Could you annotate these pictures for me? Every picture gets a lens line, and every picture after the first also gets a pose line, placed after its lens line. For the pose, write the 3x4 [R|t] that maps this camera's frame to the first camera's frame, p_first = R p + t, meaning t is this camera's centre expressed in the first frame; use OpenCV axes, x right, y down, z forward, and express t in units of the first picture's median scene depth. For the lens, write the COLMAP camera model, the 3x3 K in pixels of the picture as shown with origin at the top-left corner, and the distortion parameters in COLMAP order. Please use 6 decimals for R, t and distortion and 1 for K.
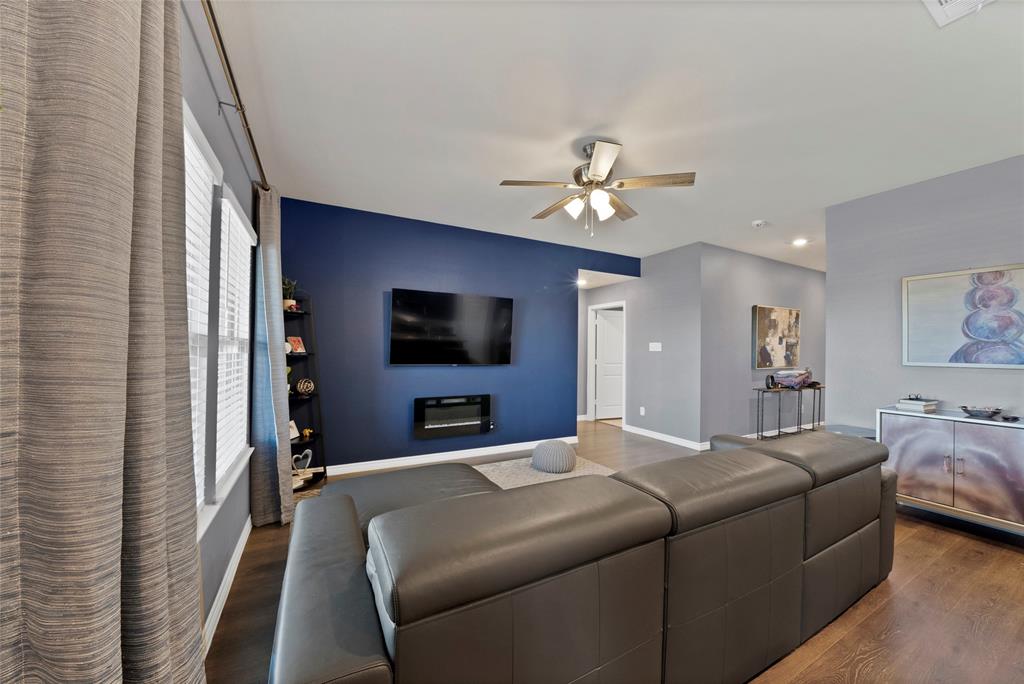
lens RADIAL K [[368.2, 0, 507.5], [0, 368.2, 345.7], [0, 0, 1]] dist [-0.020343, 0.000394]
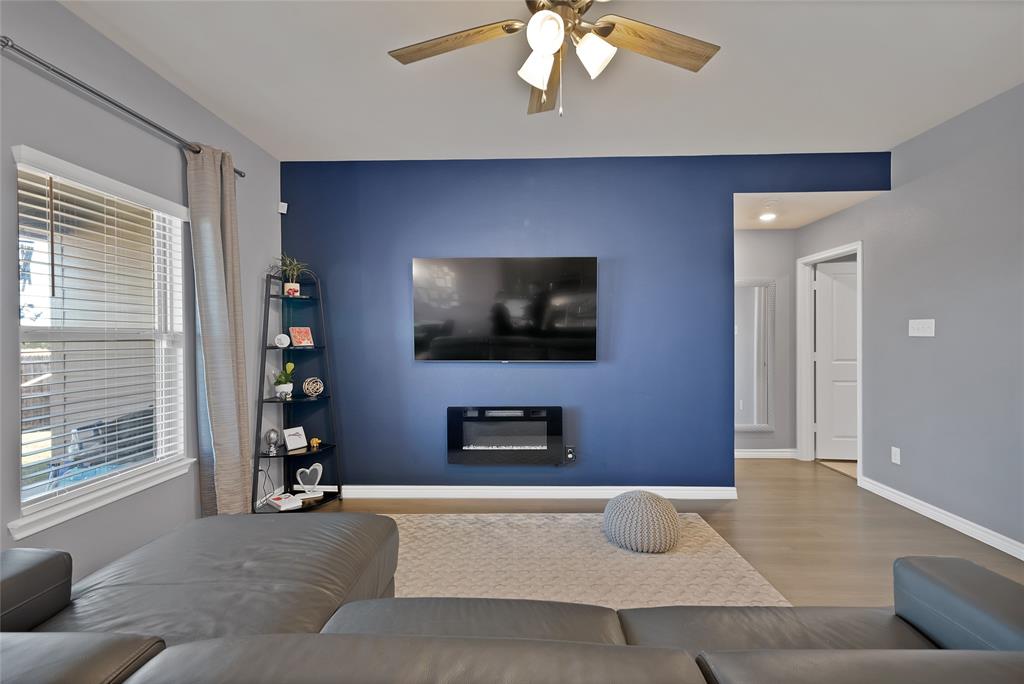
lens RADIAL K [[467.4, 0, 512.0], [0, 467.4, 342.0], [0, 0, 1]] dist [0.001700, 0.000140]
pose [[0.874991, -0.009840, -0.484039, 0.296642], [0.019862, 0.999681, 0.015582, 0.002489], [0.483732, -0.023248, 0.874907, 0.246410]]
